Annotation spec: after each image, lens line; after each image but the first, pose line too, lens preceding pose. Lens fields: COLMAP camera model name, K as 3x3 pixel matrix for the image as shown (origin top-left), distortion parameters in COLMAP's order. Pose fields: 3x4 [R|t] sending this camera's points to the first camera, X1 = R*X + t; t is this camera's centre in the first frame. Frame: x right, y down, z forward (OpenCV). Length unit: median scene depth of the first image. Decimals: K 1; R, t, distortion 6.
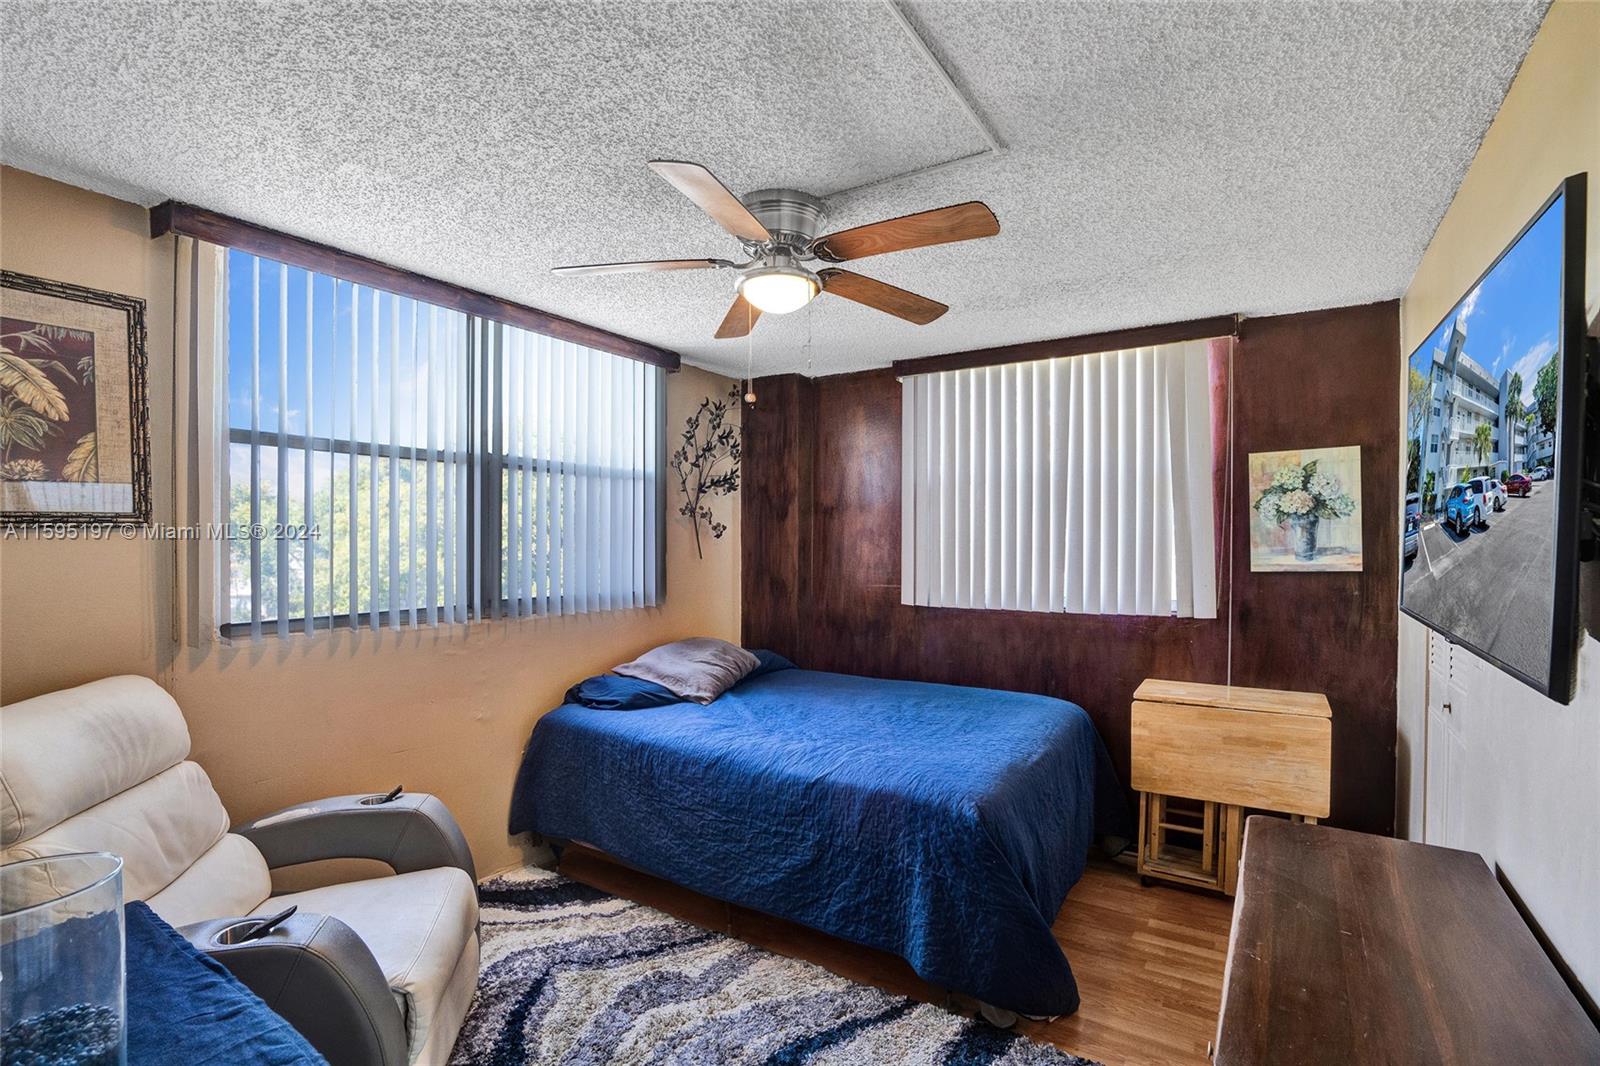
lens RADIAL K [[779.9, 0, 782.8], [0, 779.9, 523.4], [0, 0, 1]] dist [-0.004424, 0.000087]
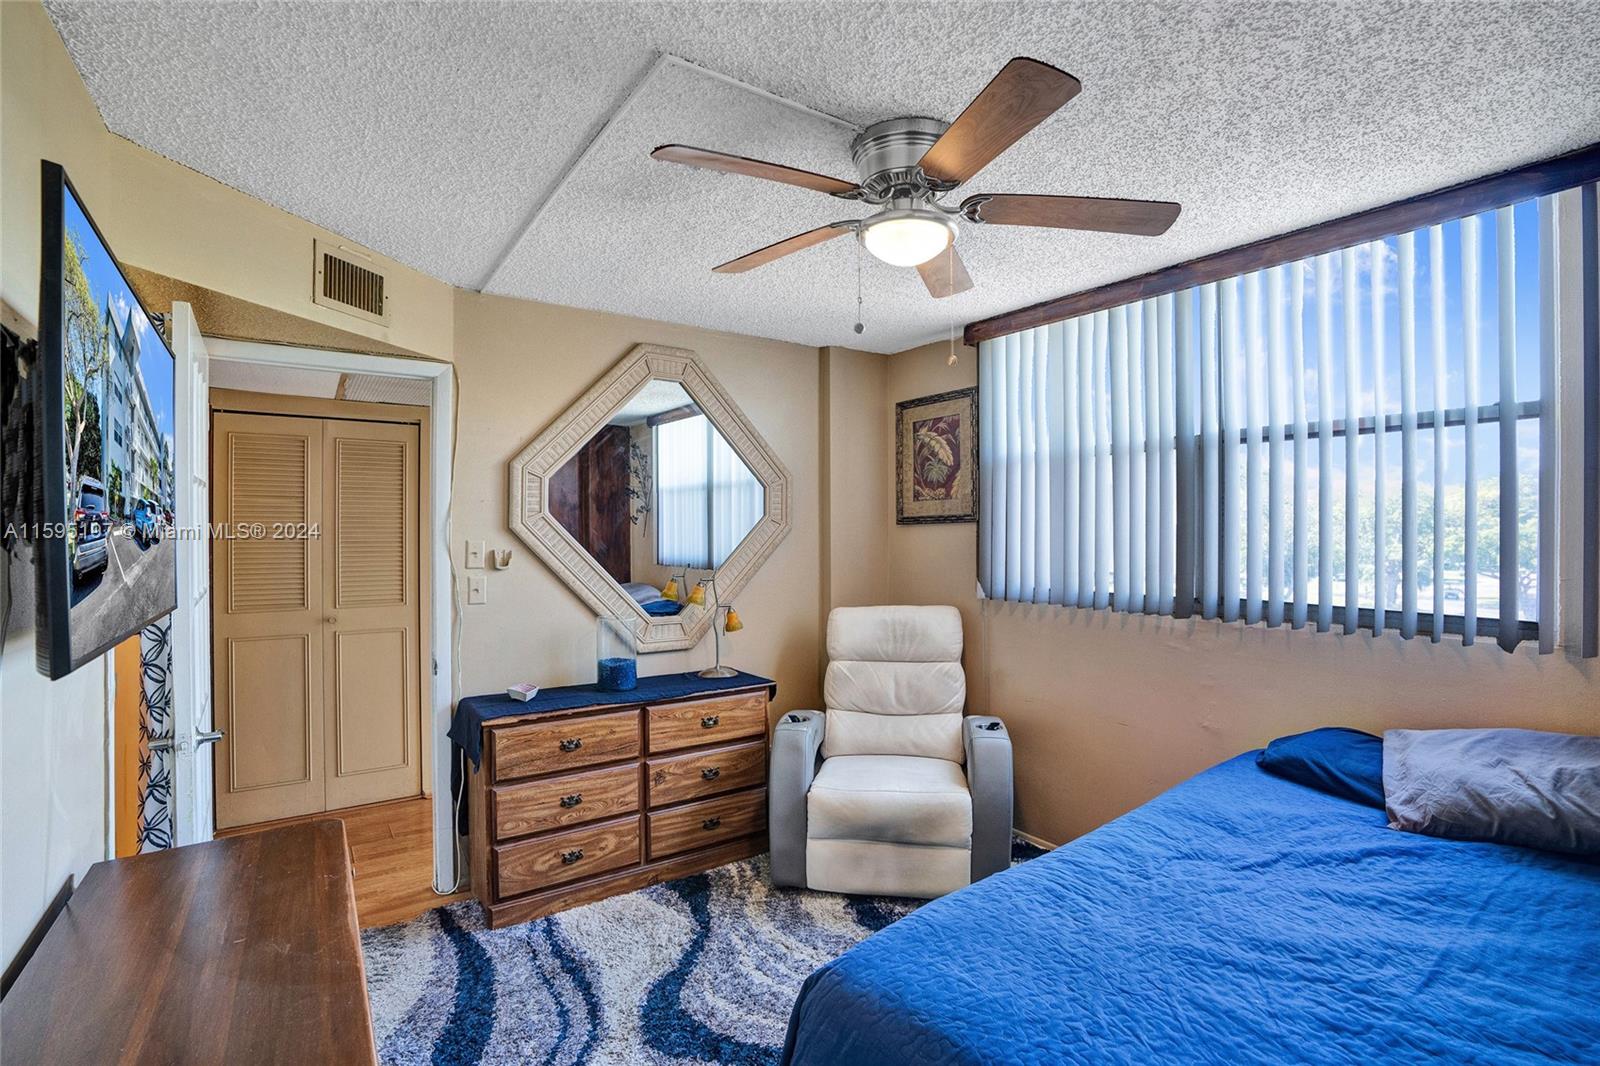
lens RADIAL K [[752.9, 0, 802.0], [0, 752.9, 516.2], [0, 0, 1]] dist [-0.052776, 0.029207]
pose [[-0.360057, -0.007447, -0.932900, 0.861555], [0.029194, 0.999388, -0.019245, 0.012792], [0.932473, -0.034164, -0.359620, 1.284082]]
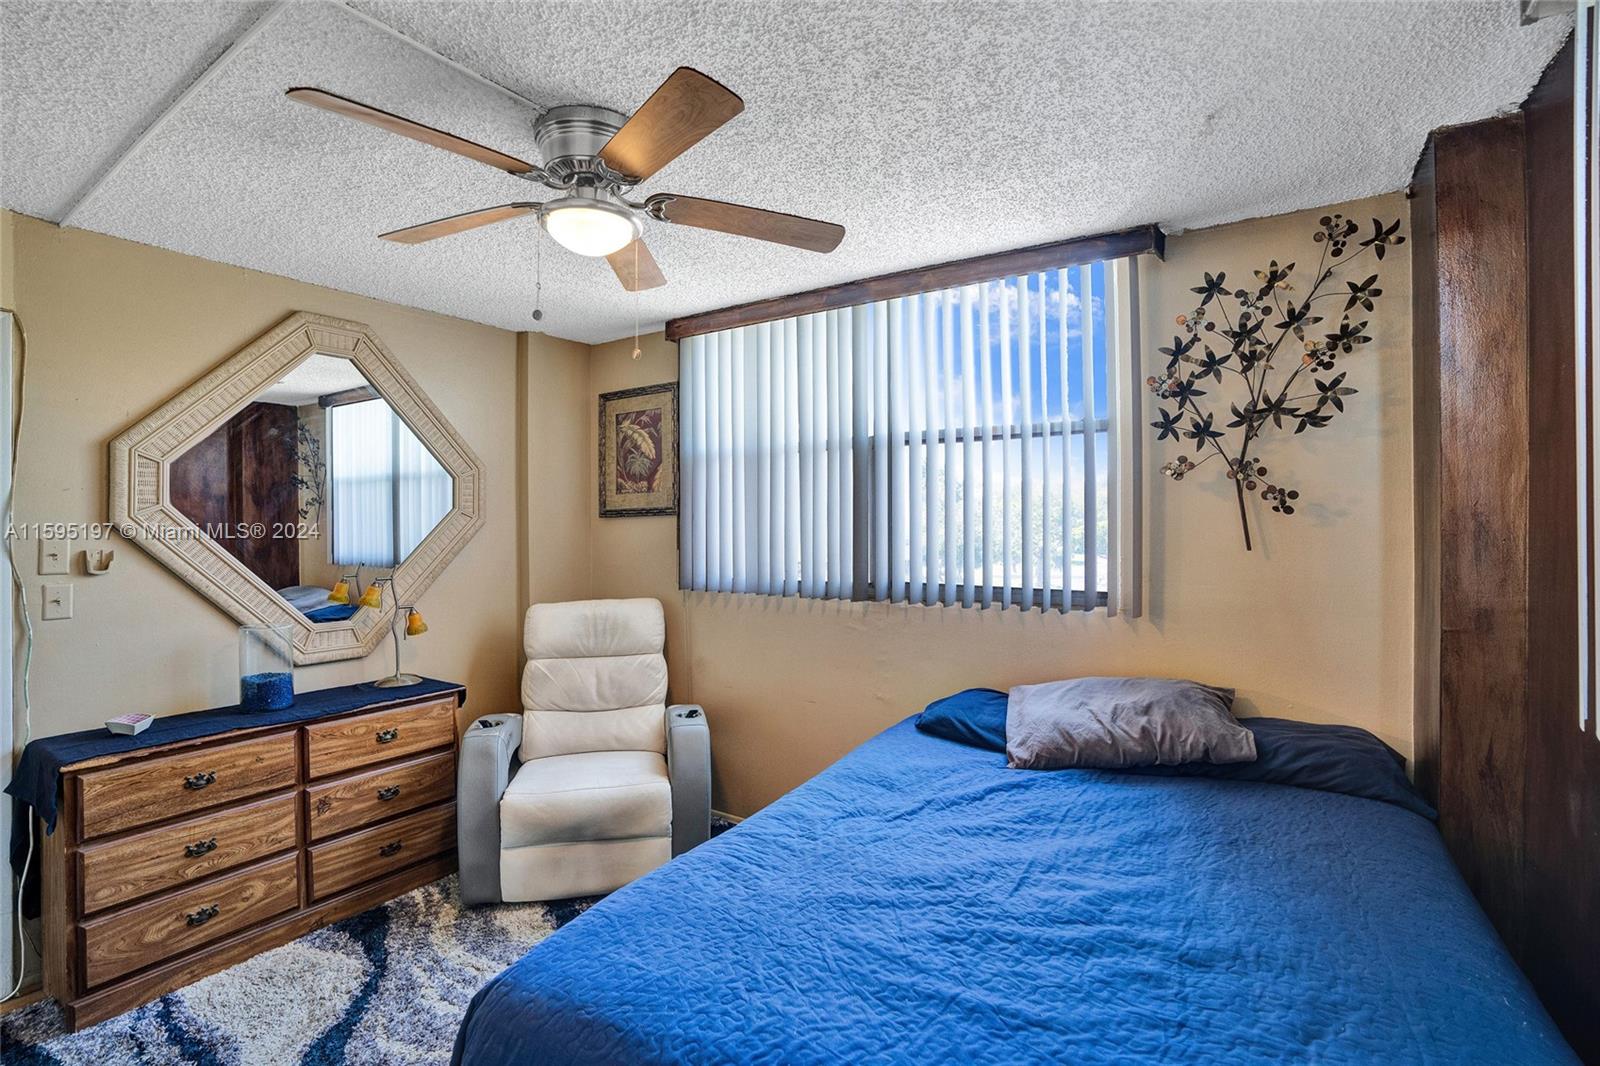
lens RADIAL K [[750.8, 0, 799.4], [0, 750.8, 509.4], [0, 0, 1]] dist [-0.054041, 0.028248]
pose [[-0.003771, -0.008189, -0.999959, 0.861604], [0.033304, 0.999411, -0.008310, 0.015929], [0.999438, -0.033334, -0.003496, 1.328397]]
